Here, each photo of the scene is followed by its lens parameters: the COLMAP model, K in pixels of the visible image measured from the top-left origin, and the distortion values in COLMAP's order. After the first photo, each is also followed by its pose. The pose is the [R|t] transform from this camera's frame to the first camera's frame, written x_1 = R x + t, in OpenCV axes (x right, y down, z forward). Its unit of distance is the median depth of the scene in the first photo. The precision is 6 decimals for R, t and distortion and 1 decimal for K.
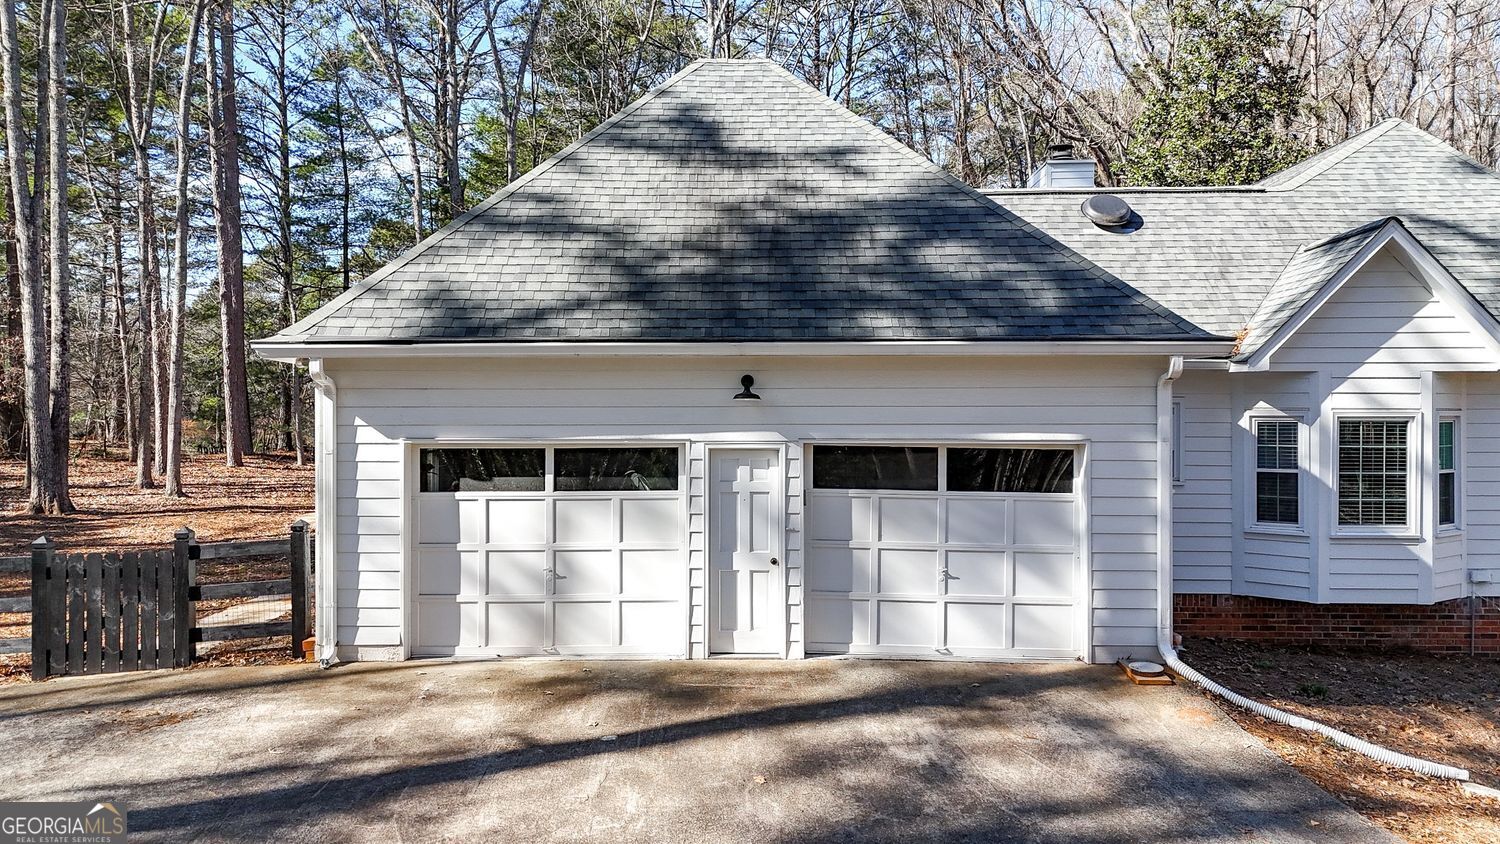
lens RADIAL K [[1057.8, 0, 750.0], [0, 1057.8, 422.0], [0, 0, 1]] dist [0.099588, -0.110246]
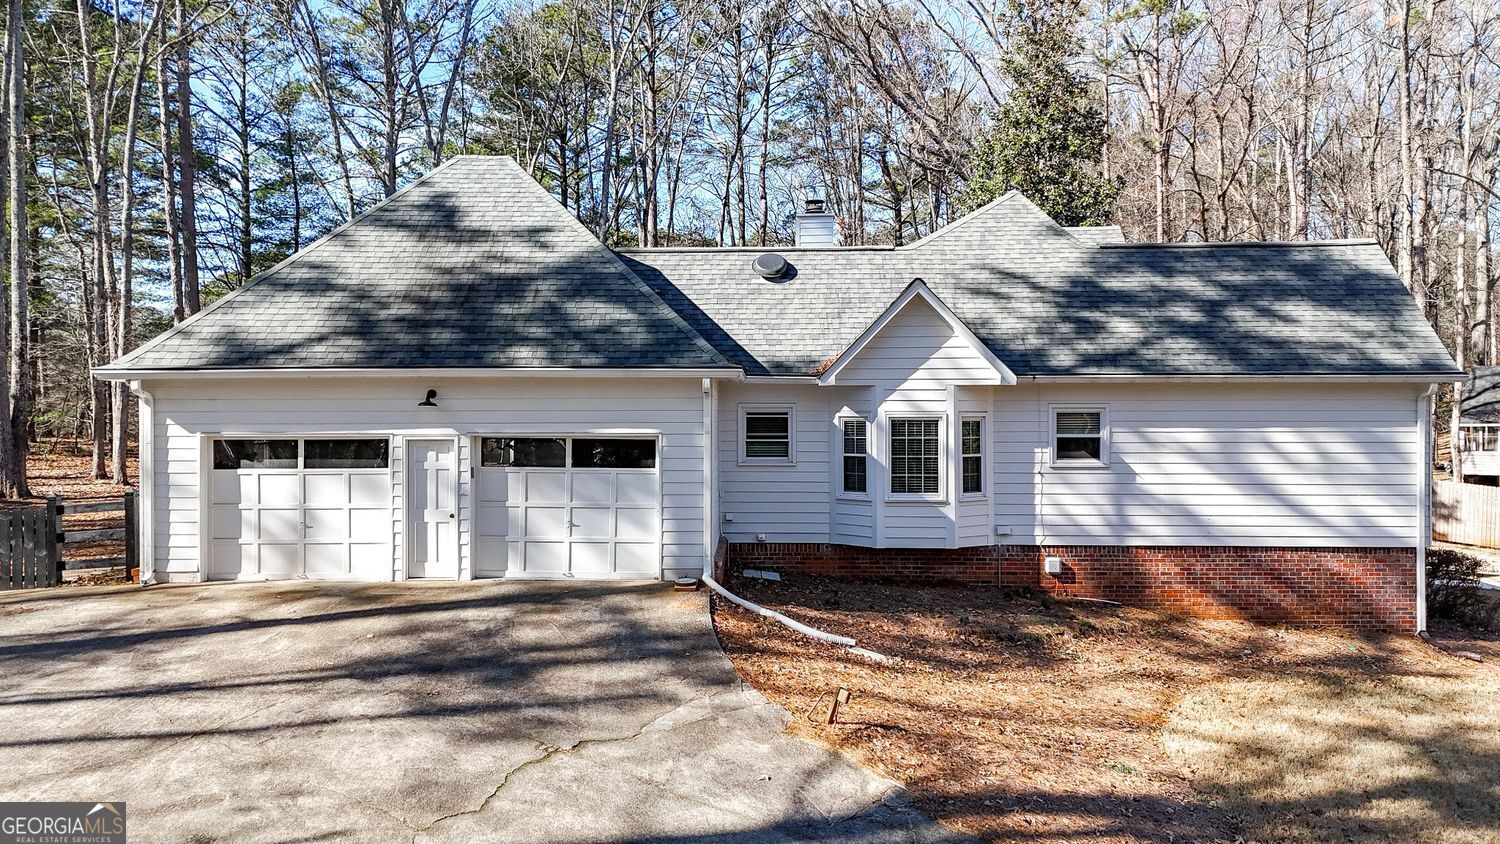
lens RADIAL K [[1057.8, 0, 750.0], [0, 1057.8, 422.0], [0, 0, 1]] dist [0.099588, -0.110246]
pose [[0.999979, -0.001702, -0.006180, 0.374321], [0.001706, 0.999998, 0.000670, 0.000346], [0.006179, -0.000681, 0.999981, -0.408291]]
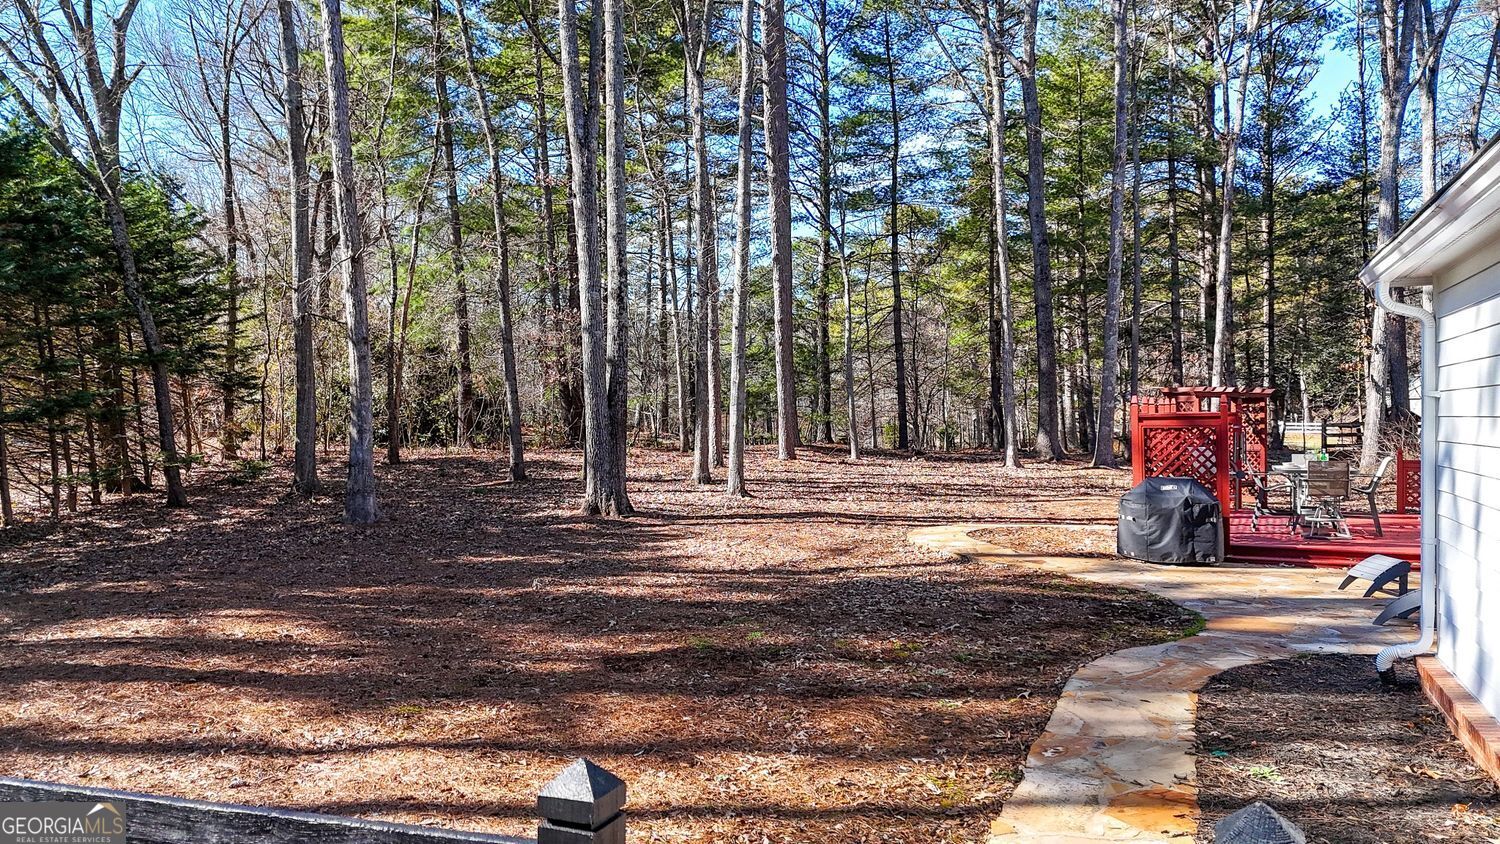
lens RADIAL K [[1075.4, 0, 750.0], [0, 1075.4, 422.0], [0, 0, 1]] dist [0.093978, -0.115331]
pose [[0.903793, 0.000687, -0.427970, -0.427823], [0.000372, 0.999997, 0.002392, 0.029506], [0.427970, -0.002321, 0.903790, 0.661395]]
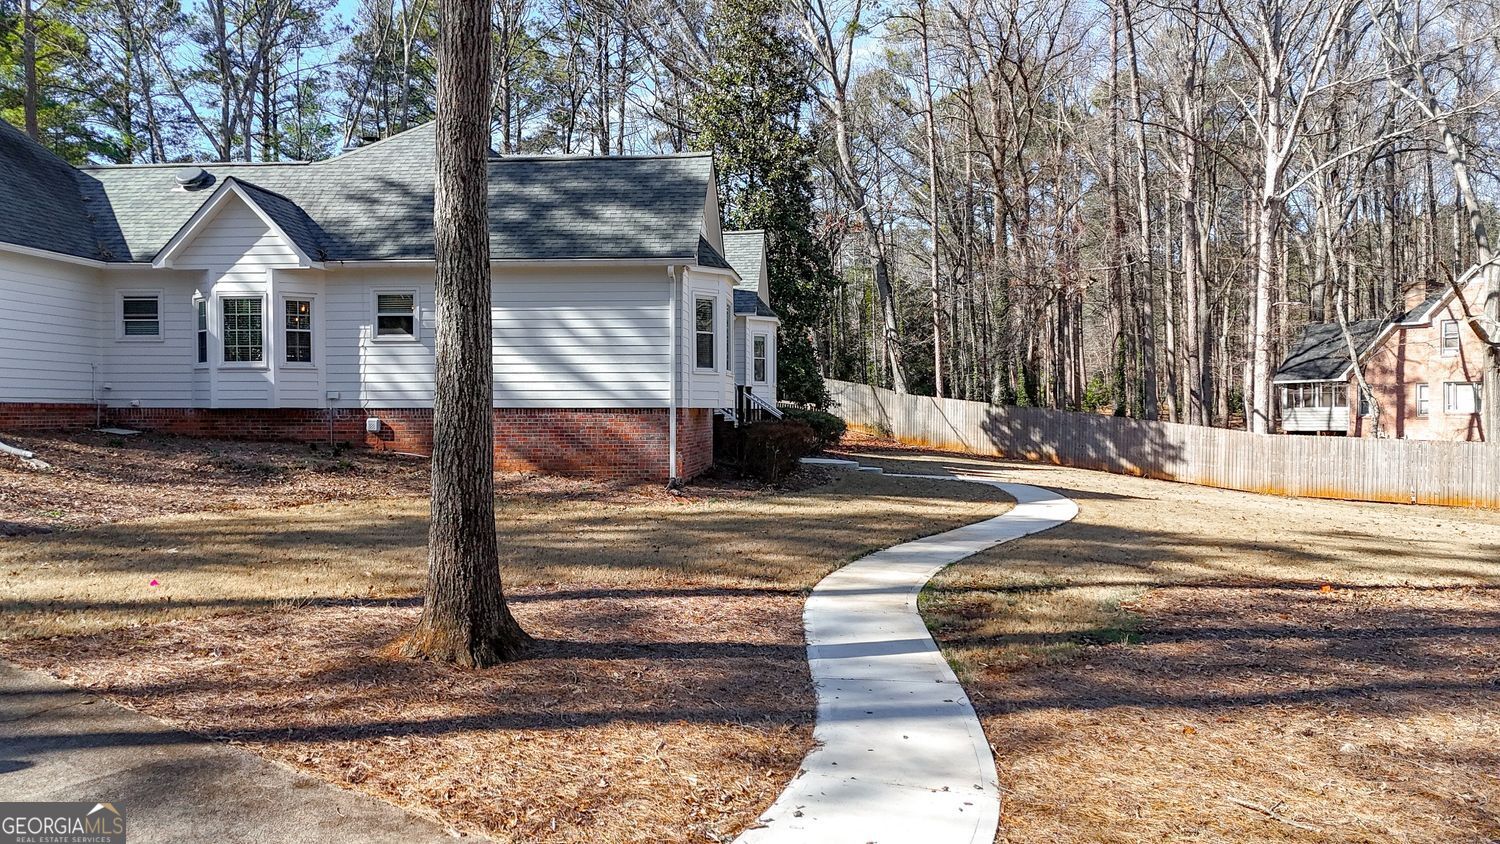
lens RADIAL K [[1075.4, 0, 750.0], [0, 1075.4, 422.0], [0, 0, 1]] dist [0.093978, -0.115331]
pose [[0.996770, -0.001839, -0.080283, 1.523104], [0.001918, 0.999998, 0.000901, 0.193253], [0.080281, -0.001052, 0.996772, -0.637836]]
